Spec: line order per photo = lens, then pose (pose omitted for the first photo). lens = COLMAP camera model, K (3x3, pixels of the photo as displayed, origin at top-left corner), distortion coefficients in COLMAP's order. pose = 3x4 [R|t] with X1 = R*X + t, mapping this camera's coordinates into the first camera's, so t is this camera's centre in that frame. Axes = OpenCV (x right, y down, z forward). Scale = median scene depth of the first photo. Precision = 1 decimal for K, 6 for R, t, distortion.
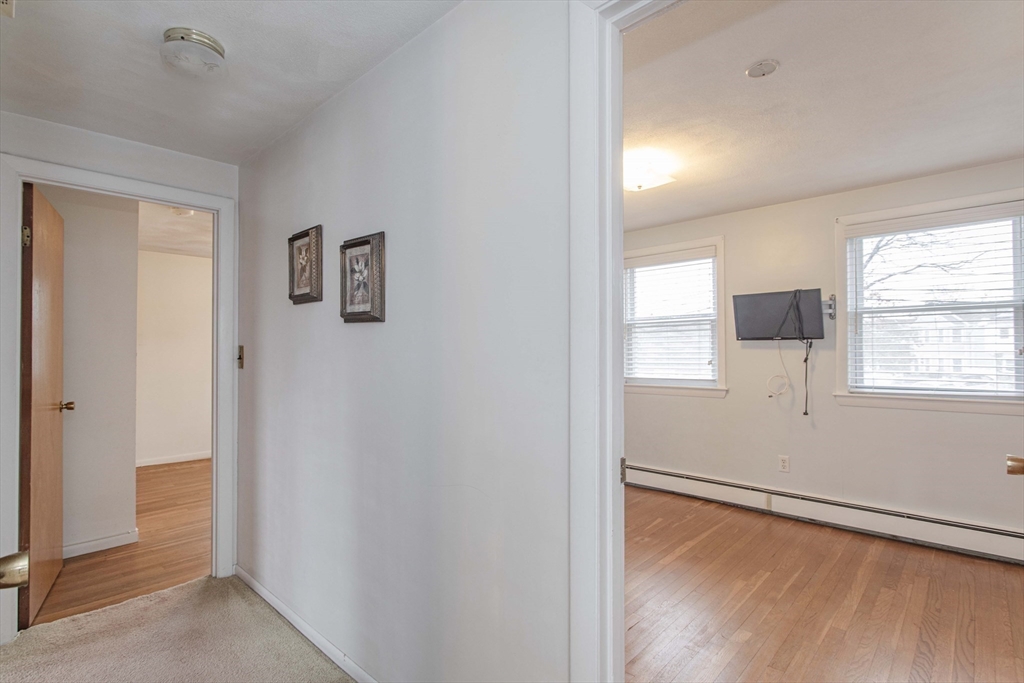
lens RADIAL K [[487.2, 0, 513.9], [0, 487.2, 341.5], [0, 0, 1]] dist [-0.001805, -0.000217]
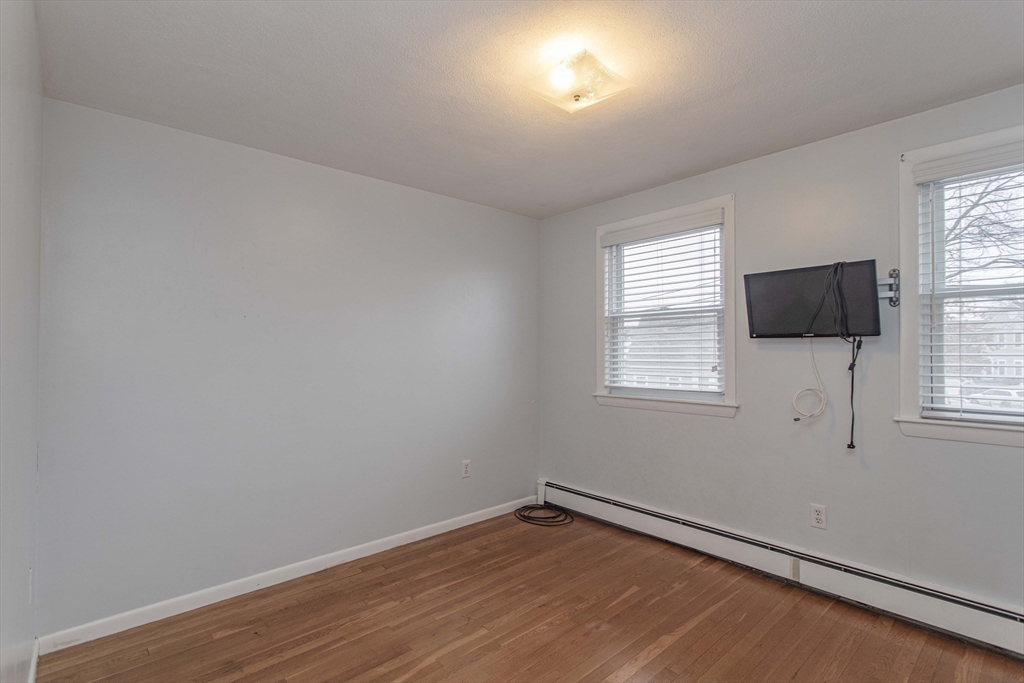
lens RADIAL K [[484.3, 0, 510.9], [0, 484.3, 341.1], [0, 0, 1]] dist [0.000314, 0.000616]
pose [[0.996158, 0.004124, -0.087478, 0.184684], [-0.004251, 0.999990, -0.001273, 0.004970], [0.087471, 0.001640, 0.996166, 0.285266]]
